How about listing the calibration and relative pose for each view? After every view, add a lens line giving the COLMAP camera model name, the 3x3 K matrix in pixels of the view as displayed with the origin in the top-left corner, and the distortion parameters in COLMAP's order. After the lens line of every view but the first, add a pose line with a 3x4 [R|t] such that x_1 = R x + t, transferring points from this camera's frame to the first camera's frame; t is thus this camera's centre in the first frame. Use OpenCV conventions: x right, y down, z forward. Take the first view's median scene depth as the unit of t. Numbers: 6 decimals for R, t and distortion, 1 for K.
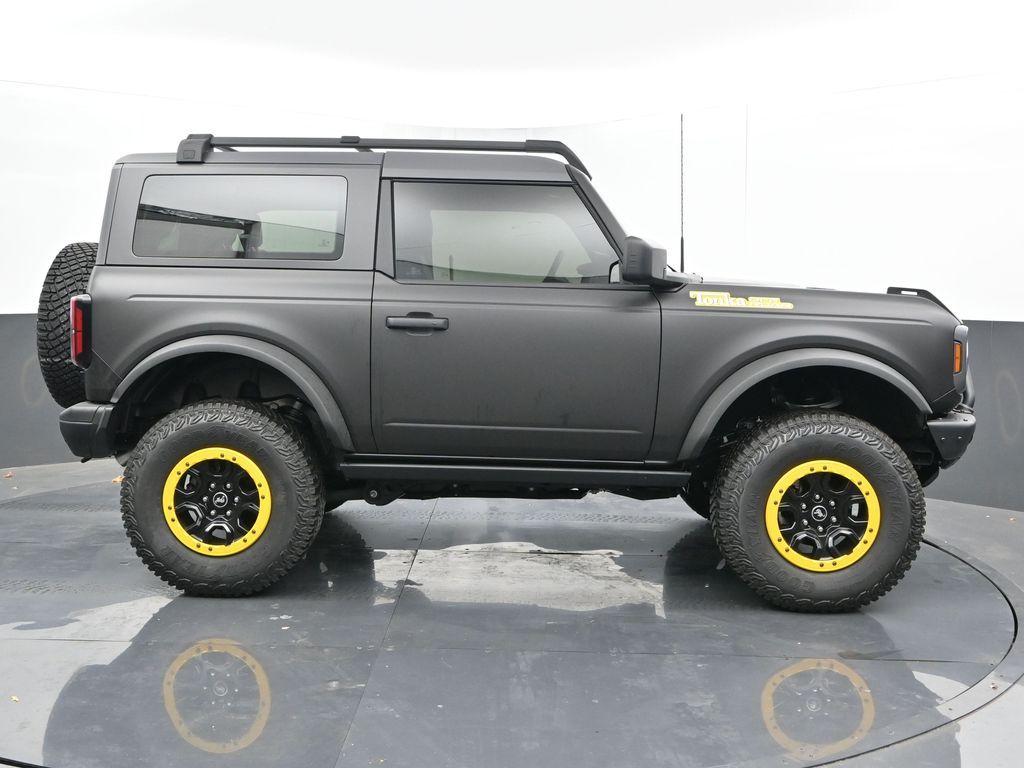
lens RADIAL K [[1108.2, 0, 495.6], [0, 1108.2, 343.5], [0, 0, 1]] dist [0.014923, 0.000594]
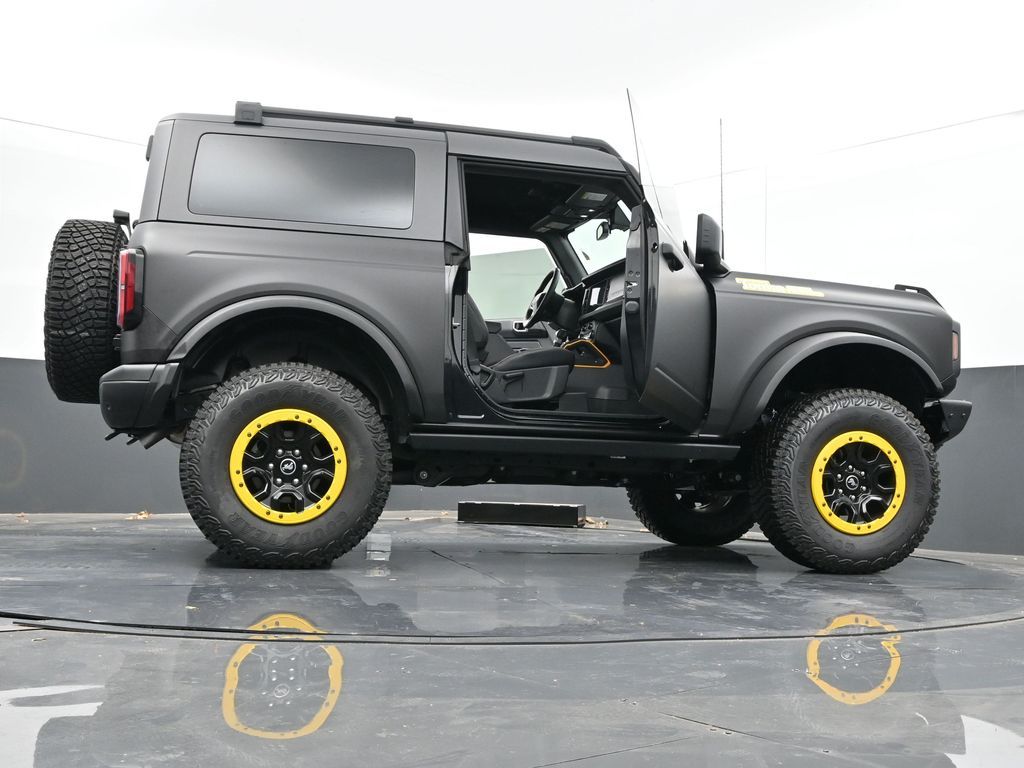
lens RADIAL K [[1110.2, 0, 490.5], [0, 1110.2, 429.0], [0, 0, 1]] dist [0.002184, 0.009511]
pose [[0.965949, 0.021825, 0.257809, -0.330709], [-0.001075, 0.996766, -0.080355, 0.187308], [-0.258729, 0.077342, 0.962849, 0.038993]]
